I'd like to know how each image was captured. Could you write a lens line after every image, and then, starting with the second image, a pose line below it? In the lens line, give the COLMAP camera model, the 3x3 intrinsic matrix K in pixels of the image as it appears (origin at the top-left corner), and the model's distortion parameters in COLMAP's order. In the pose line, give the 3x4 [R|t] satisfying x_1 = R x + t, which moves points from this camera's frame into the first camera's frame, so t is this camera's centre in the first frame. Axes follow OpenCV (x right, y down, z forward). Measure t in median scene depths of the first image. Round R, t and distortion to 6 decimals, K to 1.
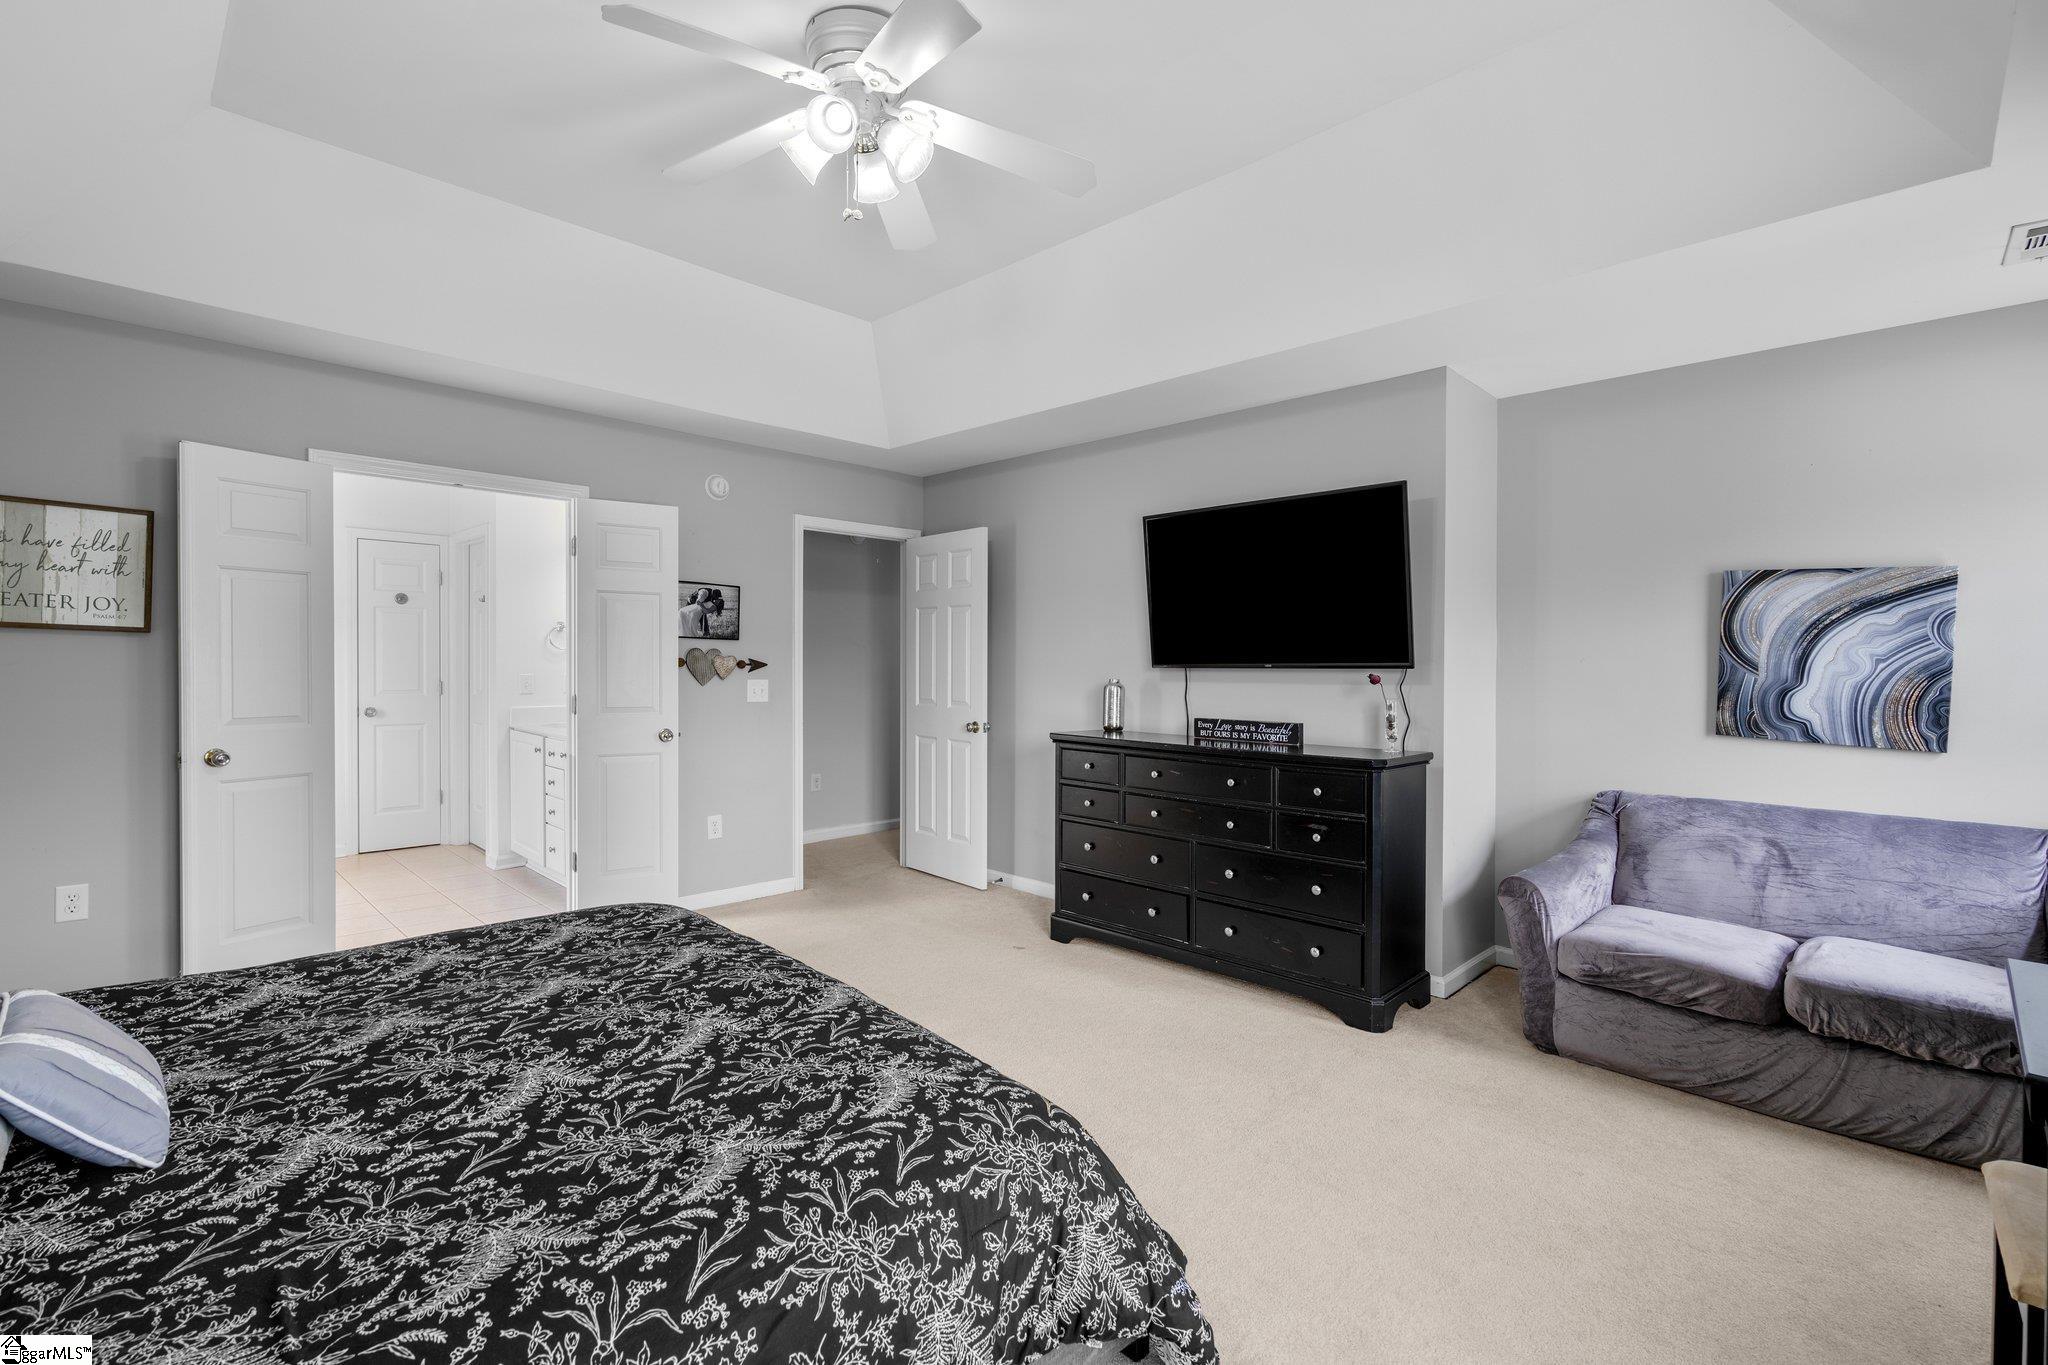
lens RADIAL K [[921.6, 0, 1037.9], [0, 921.6, 674.0], [0, 0, 1]] dist [-0.002103, 0.001413]
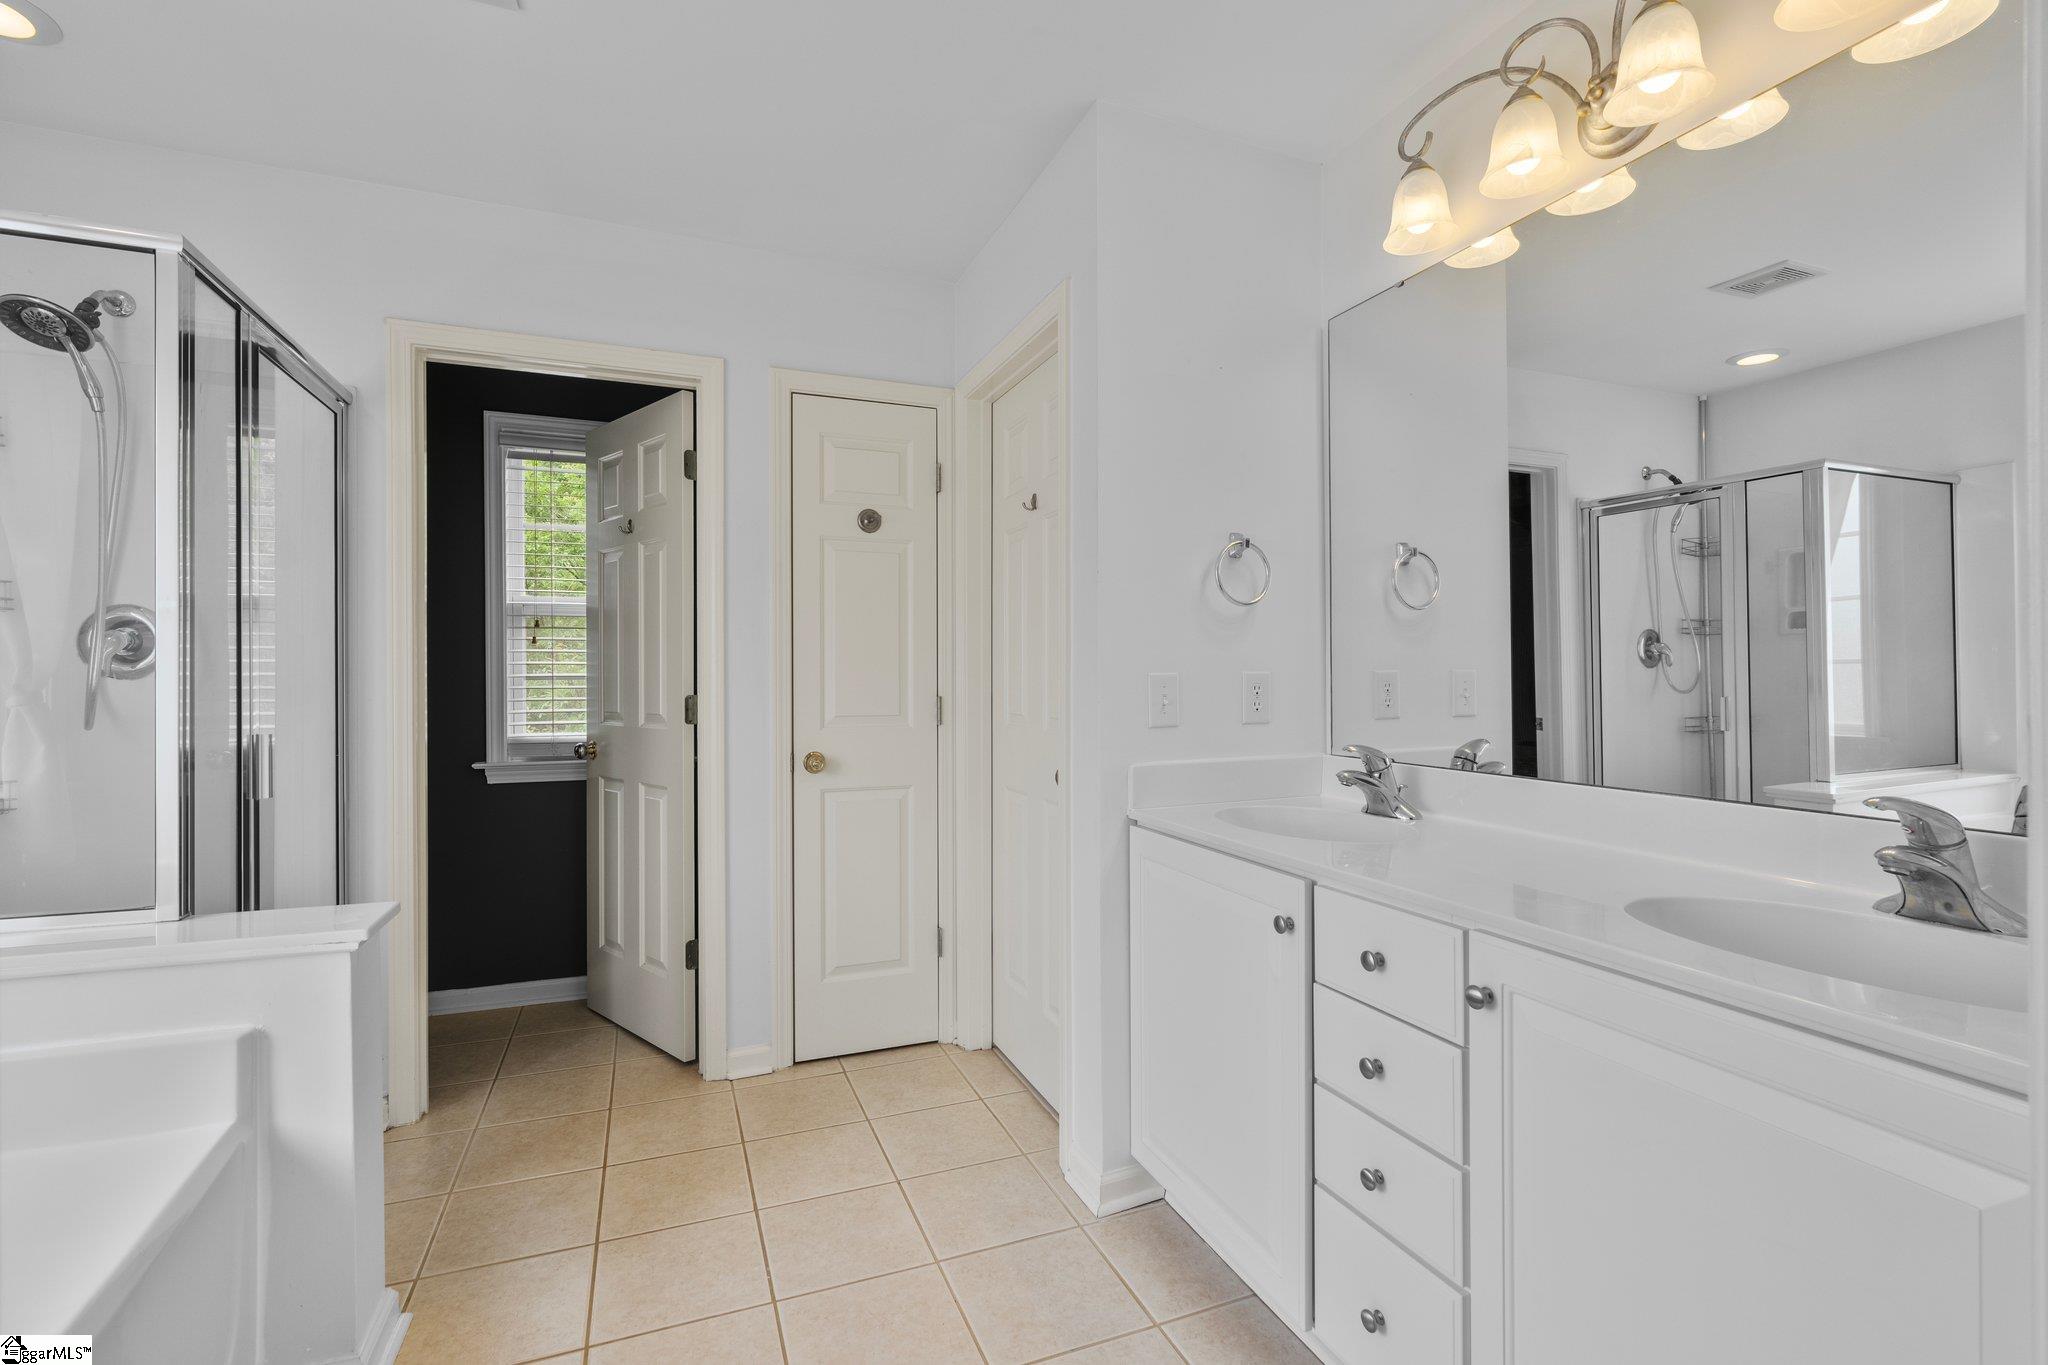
lens RADIAL K [[921.6, 0, 1021.5], [0, 921.6, 682.4], [0, 0, 1]] dist [-0.002103, 0.001413]
pose [[0.915655, -0.008693, -0.401871, -0.433593], [0.002468, 0.999869, -0.016006, 0.009011], [0.401957, 0.013665, 0.915556, 0.603911]]
